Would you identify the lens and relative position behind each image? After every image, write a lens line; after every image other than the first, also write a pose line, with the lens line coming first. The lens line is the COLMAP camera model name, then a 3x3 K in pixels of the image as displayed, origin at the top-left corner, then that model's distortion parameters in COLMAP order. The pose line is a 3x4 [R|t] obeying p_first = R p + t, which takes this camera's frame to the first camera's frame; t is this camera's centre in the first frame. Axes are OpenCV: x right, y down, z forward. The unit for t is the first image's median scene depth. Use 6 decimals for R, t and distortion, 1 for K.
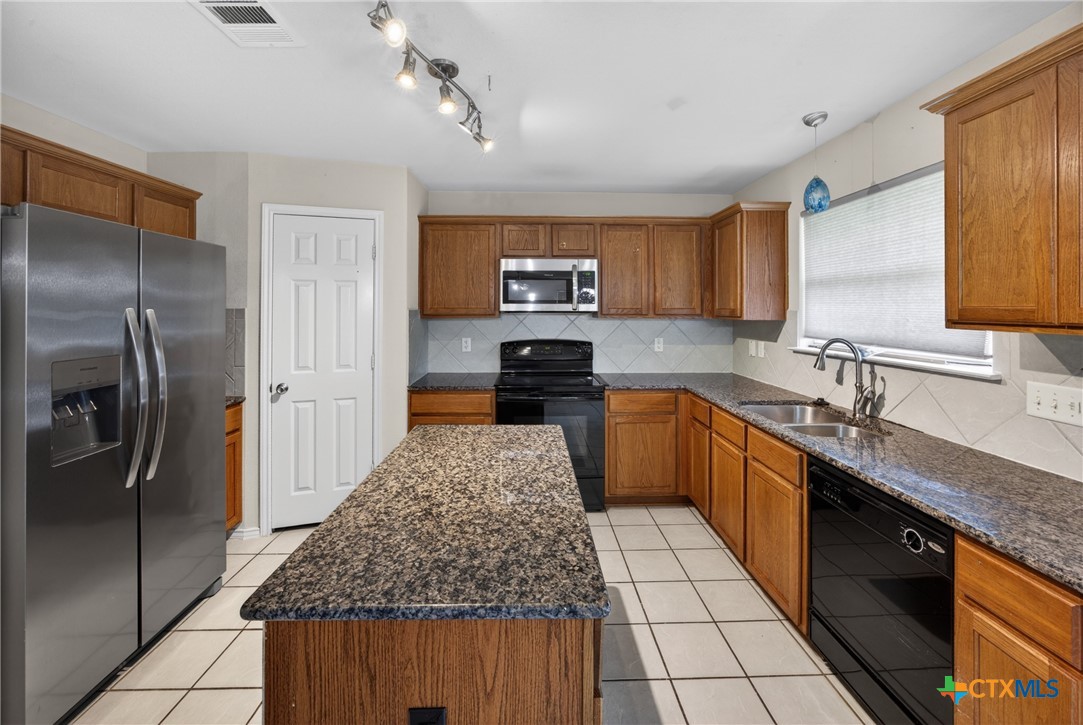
lens RADIAL K [[446.8, 0, 546.4], [0, 446.8, 305.4], [0, 0, 1]] dist [-0.007945, 0.002872]
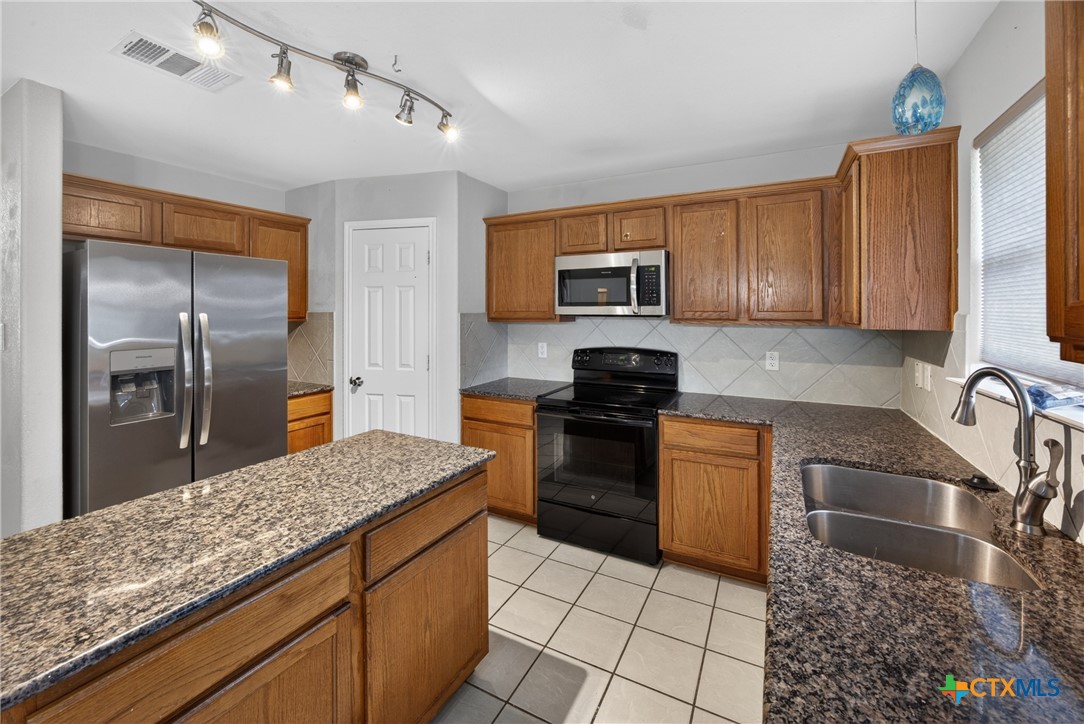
lens RADIAL K [[447.2, 0, 543.3], [0, 447.2, 312.4], [0, 0, 1]] dist [-0.007945, 0.002872]
pose [[0.865201, -0.000616, -0.501425, 0.360504], [0.005231, 0.999956, 0.007798, 0.001204], [0.501398, -0.009370, 0.865166, 0.221753]]
